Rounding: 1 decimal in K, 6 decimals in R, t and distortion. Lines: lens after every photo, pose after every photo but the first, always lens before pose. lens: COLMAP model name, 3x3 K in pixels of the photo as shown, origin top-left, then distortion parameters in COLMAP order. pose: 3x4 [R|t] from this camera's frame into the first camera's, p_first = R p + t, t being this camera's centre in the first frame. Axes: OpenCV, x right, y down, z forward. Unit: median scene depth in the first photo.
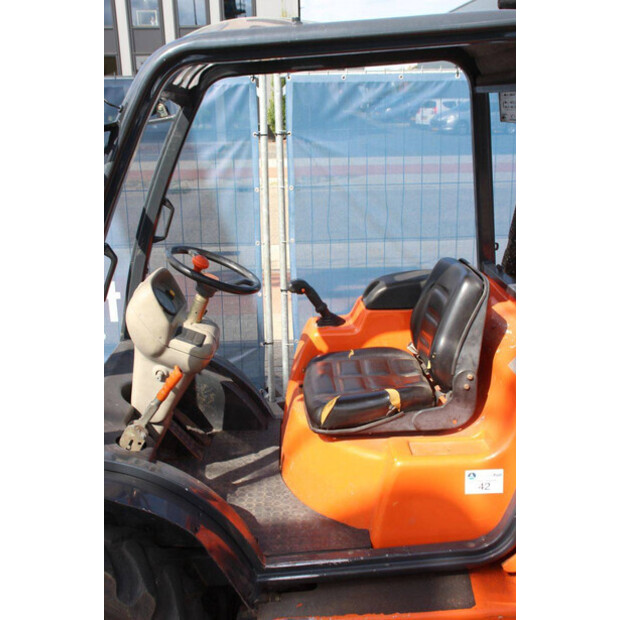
lens RADIAL K [[685.0, 0, 310.0], [0, 685.0, 310.0], [0, 0, 1]] dist [-0.009395, 0.001868]
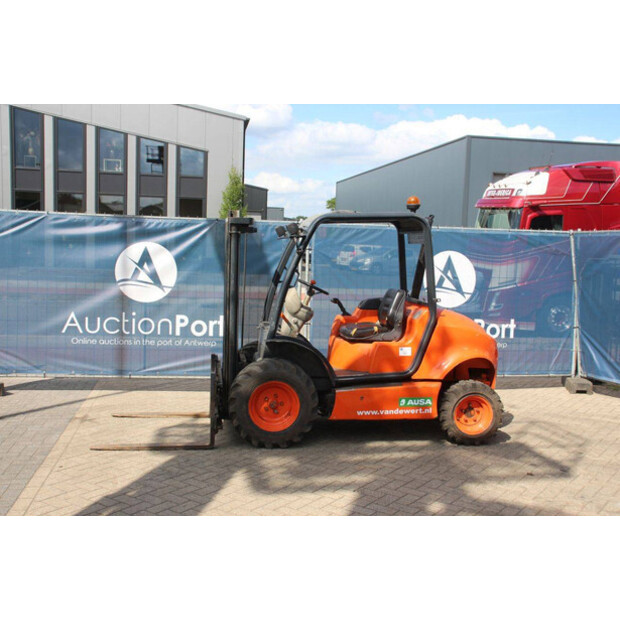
lens RADIAL K [[685.0, 0, 310.0], [0, 685.0, 310.0], [0, 0, 1]] dist [-0.009395, 0.001868]
pose [[0.991817, 0.037986, 0.121888, -0.439162], [-0.012966, 0.979744, -0.199832, 0.538770], [-0.127010, 0.196617, 0.972219, -1.574264]]
